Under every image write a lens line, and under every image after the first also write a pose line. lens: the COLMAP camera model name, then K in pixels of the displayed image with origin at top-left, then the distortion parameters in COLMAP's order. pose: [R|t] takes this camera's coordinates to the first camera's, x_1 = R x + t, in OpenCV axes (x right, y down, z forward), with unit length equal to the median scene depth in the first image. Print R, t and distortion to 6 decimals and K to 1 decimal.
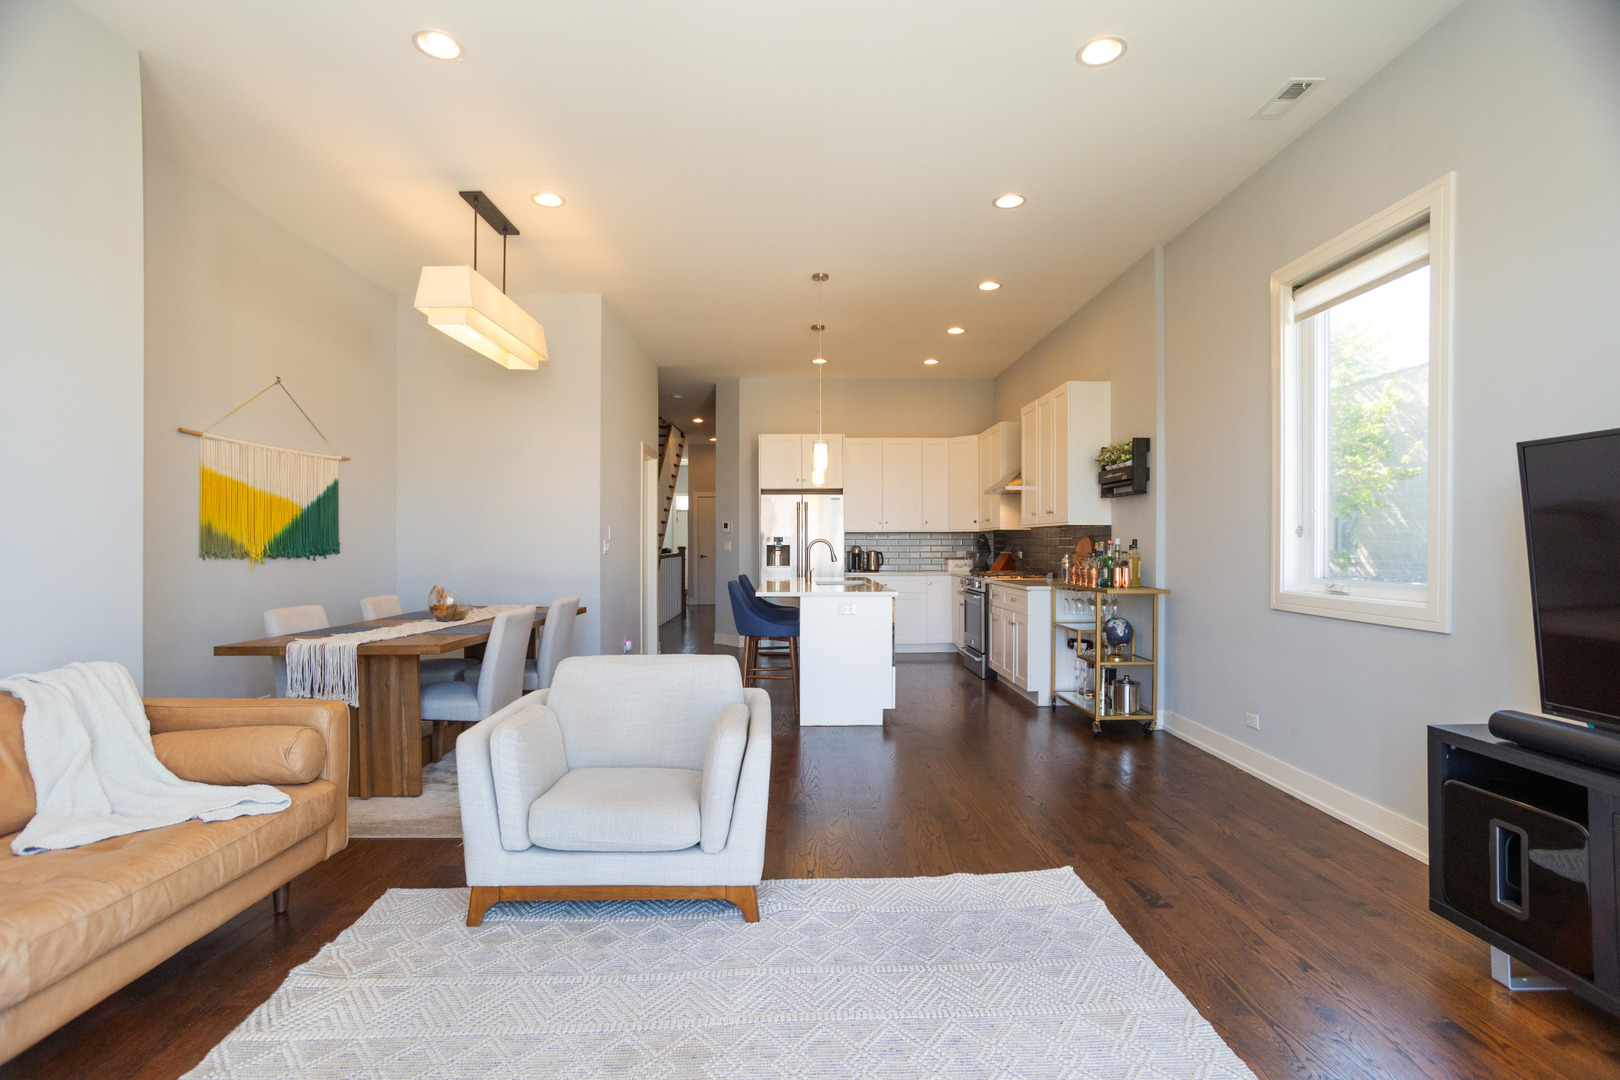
lens RADIAL K [[781.4, 0, 804.7], [0, 781.4, 546.5], [0, 0, 1]] dist [-0.076015, 0.046869]
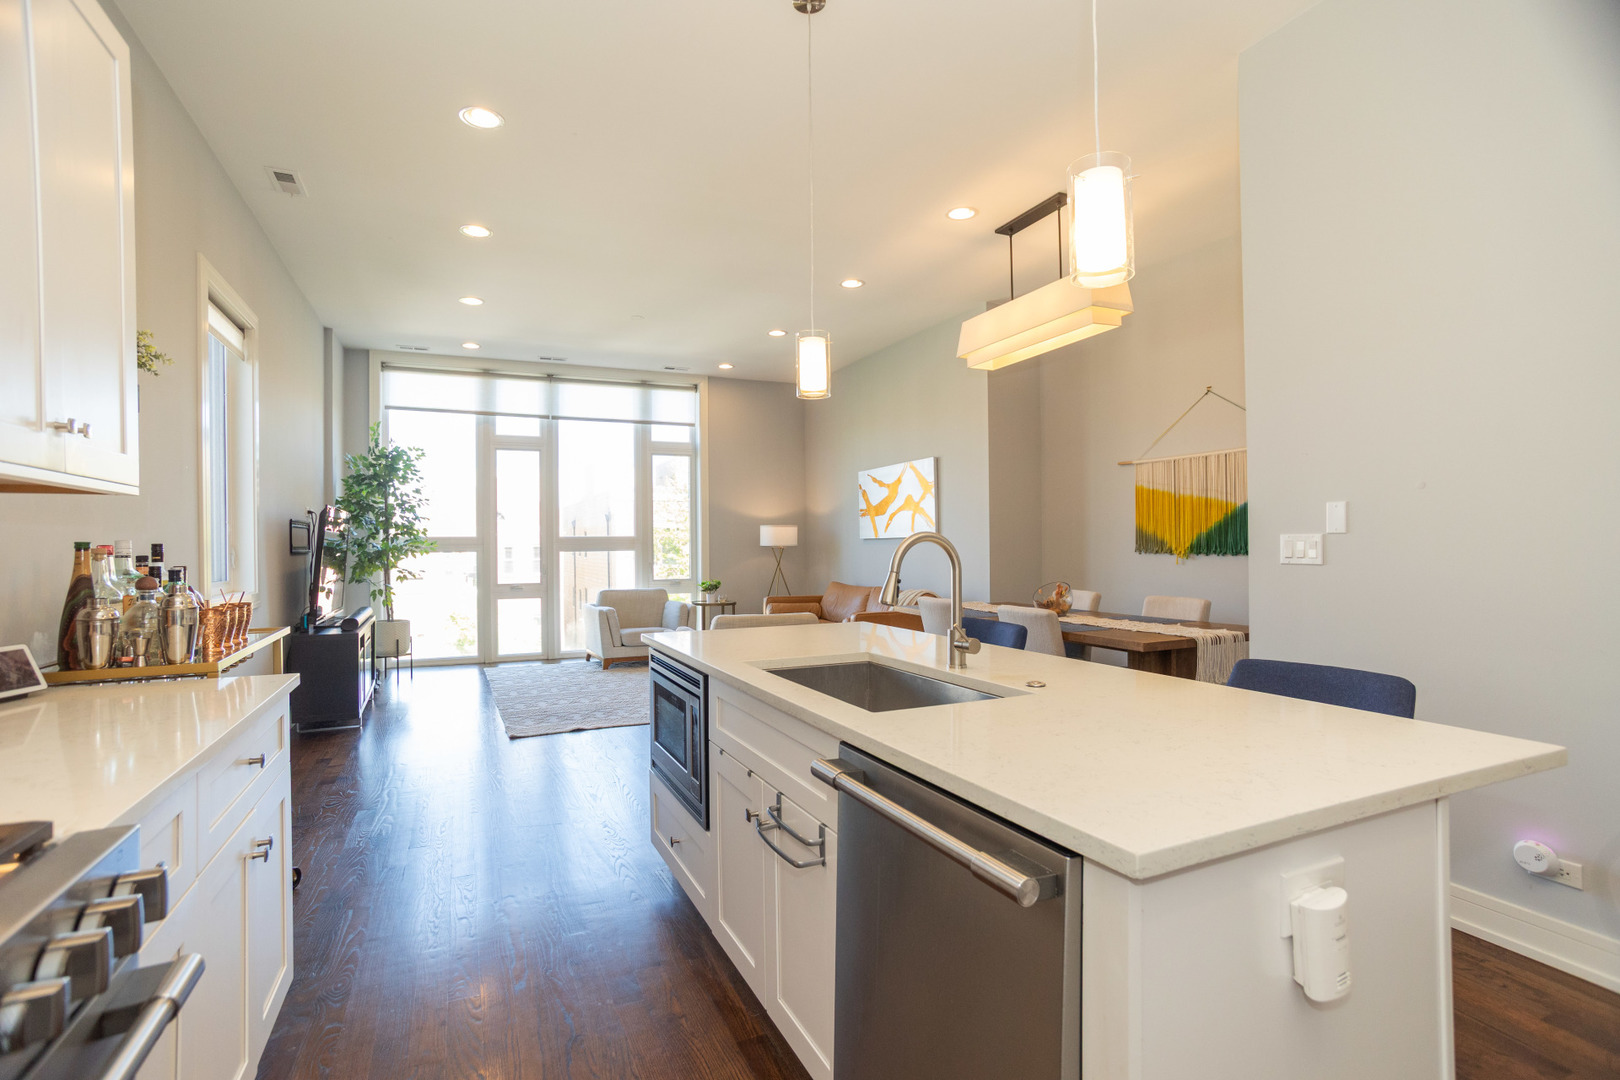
lens RADIAL K [[775.3, 0, 805.6], [0, 775.3, 544.1], [0, 0, 1]] dist [-0.079385, 0.051070]
pose [[-0.914253, 0.009112, -0.405041, 0.243412], [0.008437, 0.999958, 0.003451, -0.007464], [0.405055, -0.000262, -0.914292, 1.598335]]
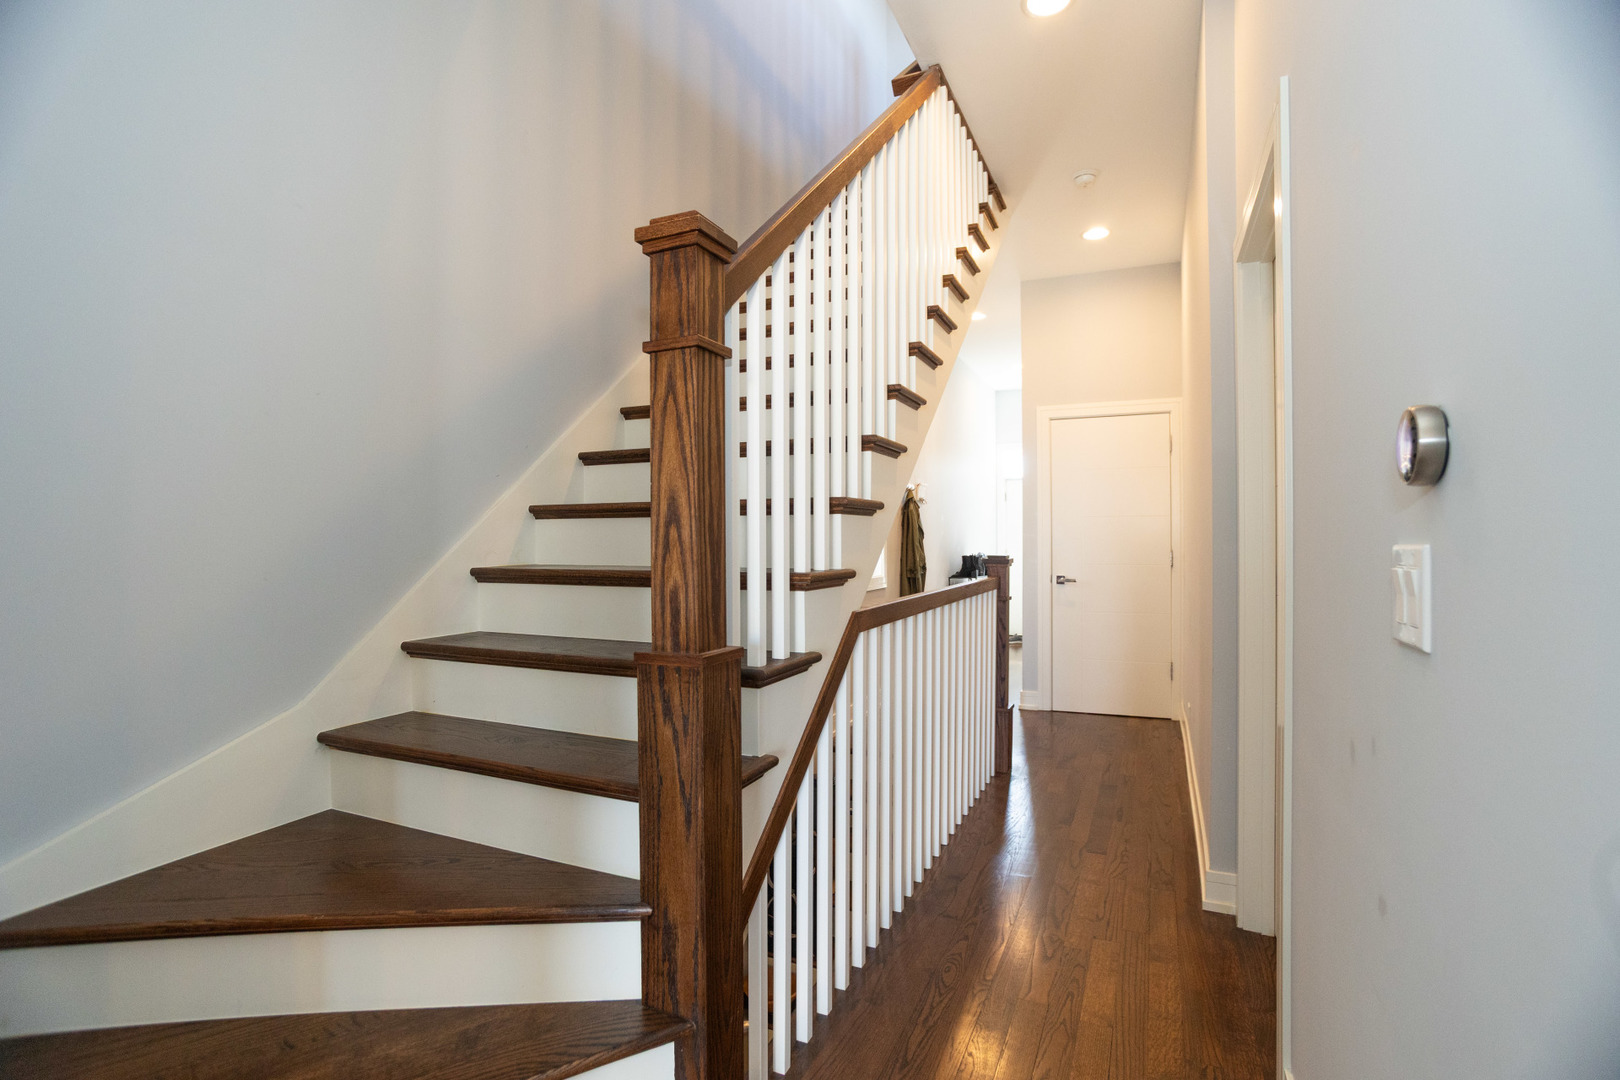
lens RADIAL K [[775.3, 0, 805.6], [0, 775.3, 544.1], [0, 0, 1]] dist [-0.079385, 0.051070]
pose [[0.904488, -0.002907, -0.426490, -0.261707], [0.001677, 0.999993, -0.003259, -0.011739], [0.426497, 0.002232, 0.904486, 1.881619]]
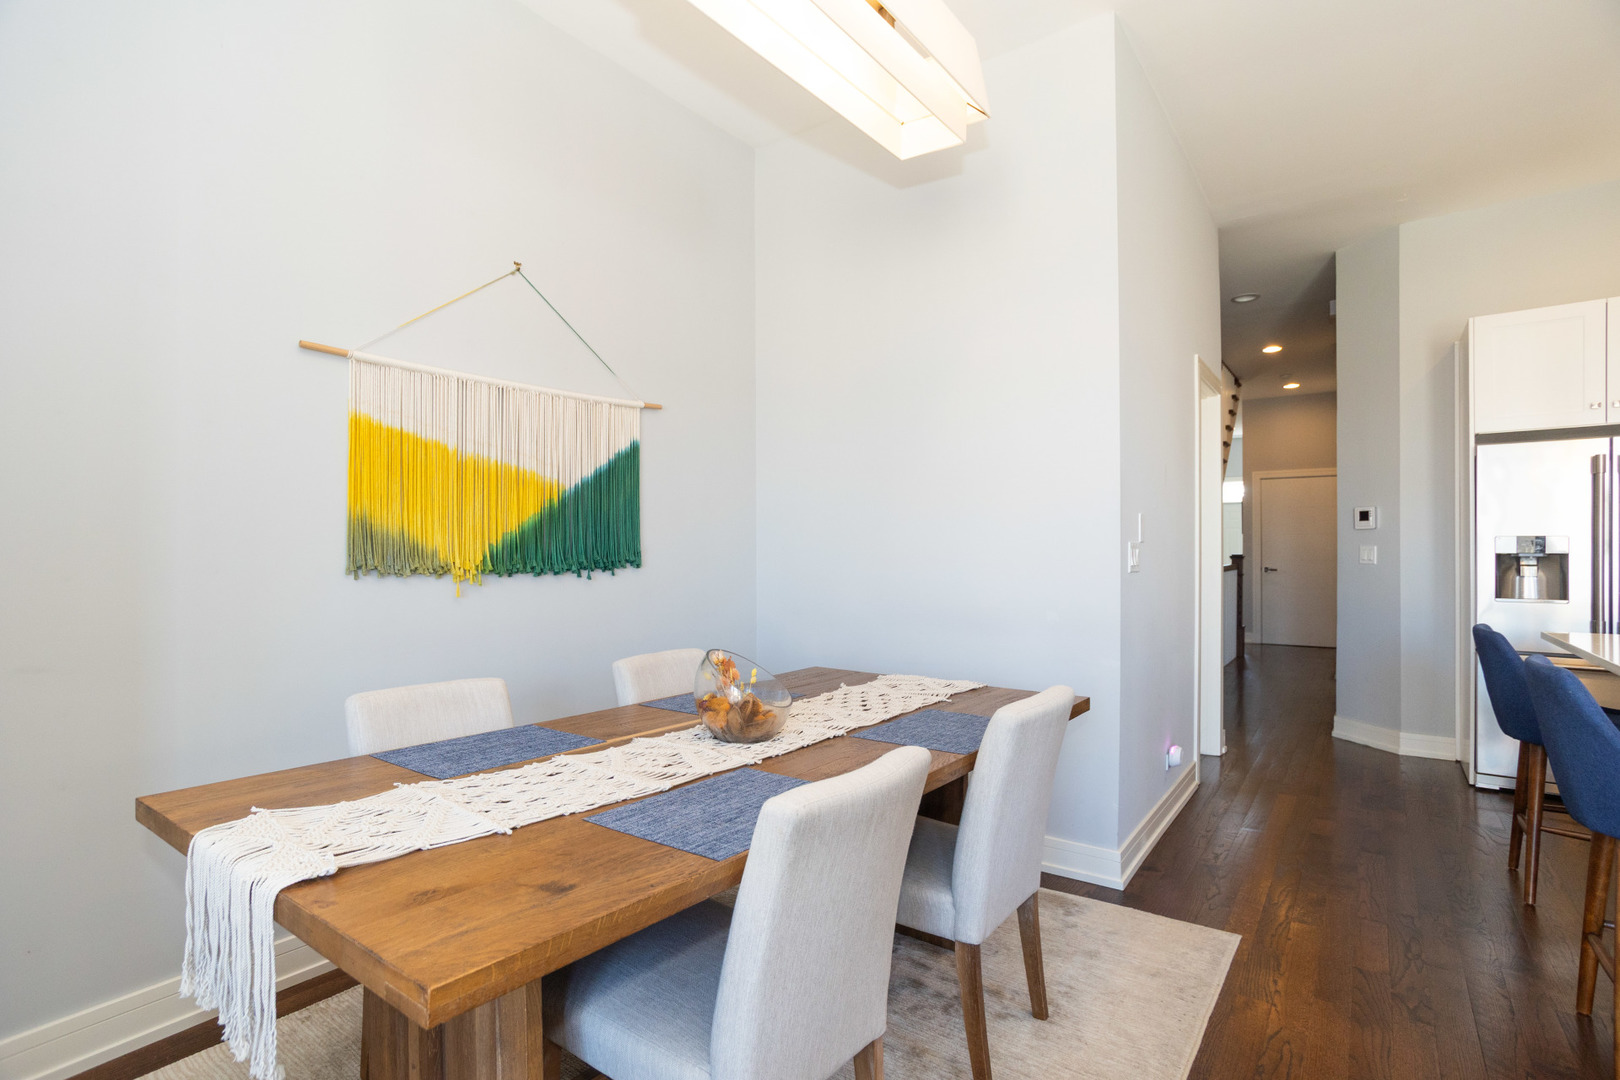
lens RADIAL K [[820.9, 0, 711.1], [0, 820.9, 546.5], [0, 0, 1]] dist [-0.048952, 0.025325]
pose [[0.765380, -0.002152, -0.643575, -0.166356], [-0.002724, 0.999975, -0.006583, -0.002622], [0.643573, 0.006792, 0.765355, 0.570613]]
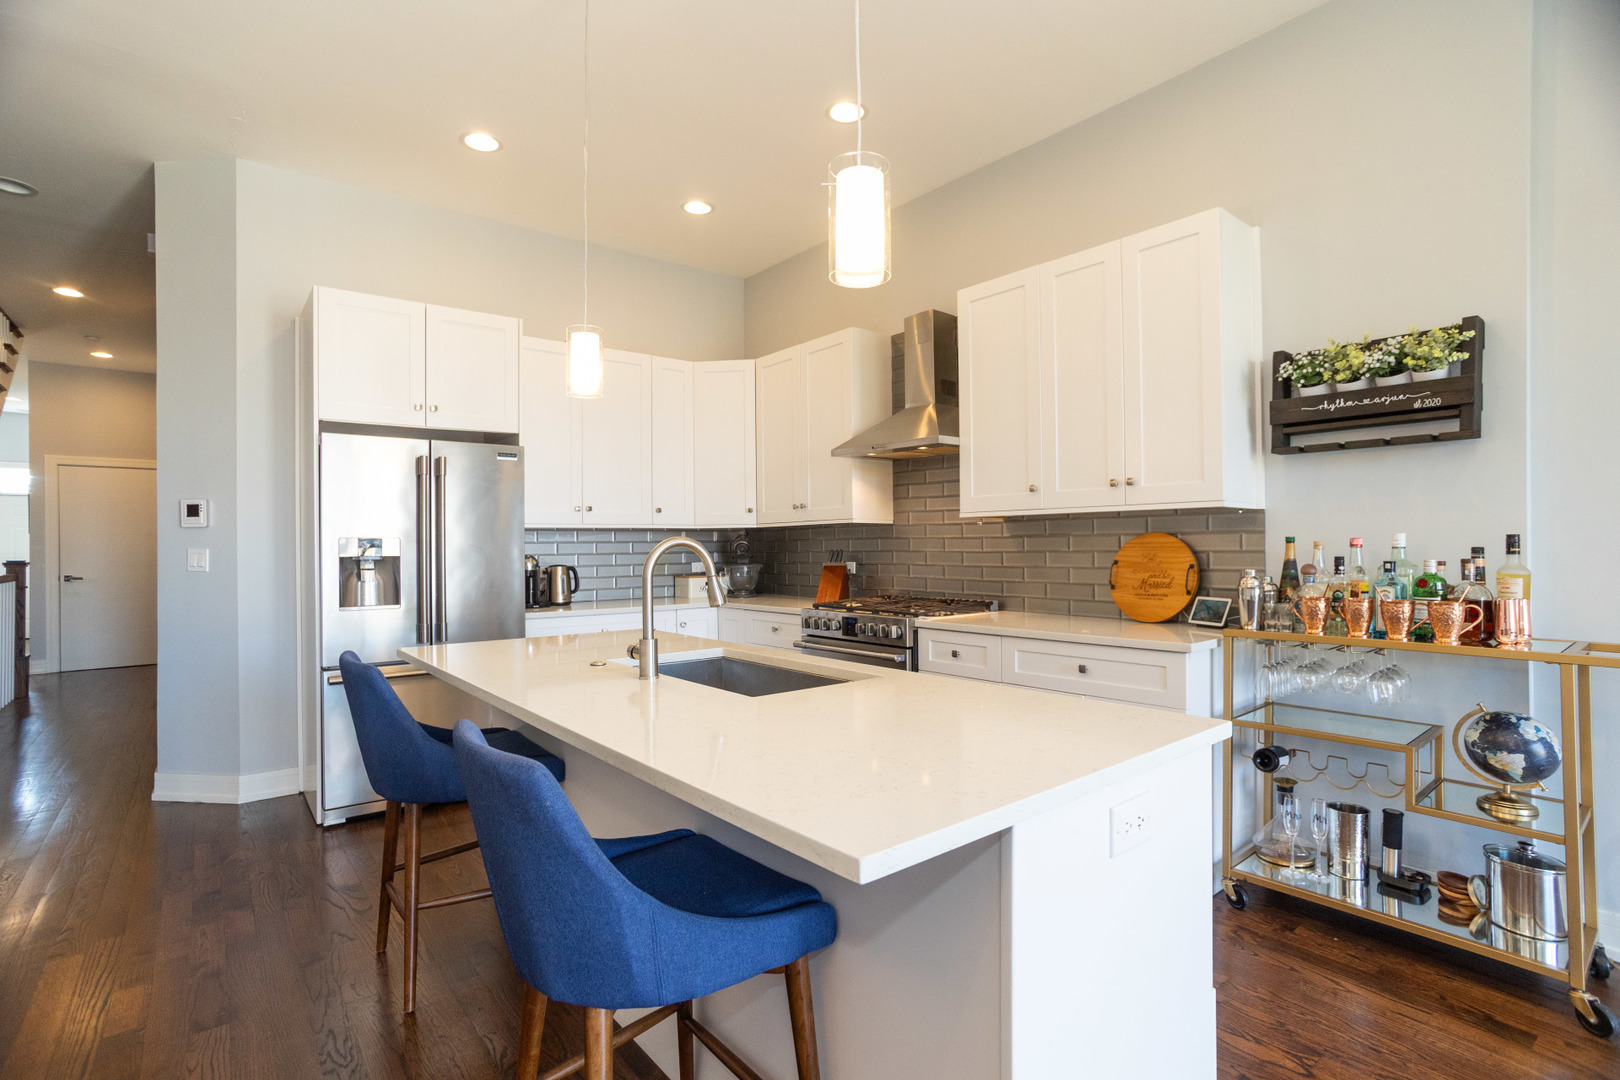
lens RADIAL K [[775.3, 0, 805.6], [0, 775.3, 544.1], [0, 0, 1]] dist [-0.079385, 0.051070]
pose [[0.785224, -0.005266, 0.619189, -0.172504], [0.011111, 0.999923, -0.005587, -0.005973], [-0.619112, 0.011267, 0.785222, 0.905515]]
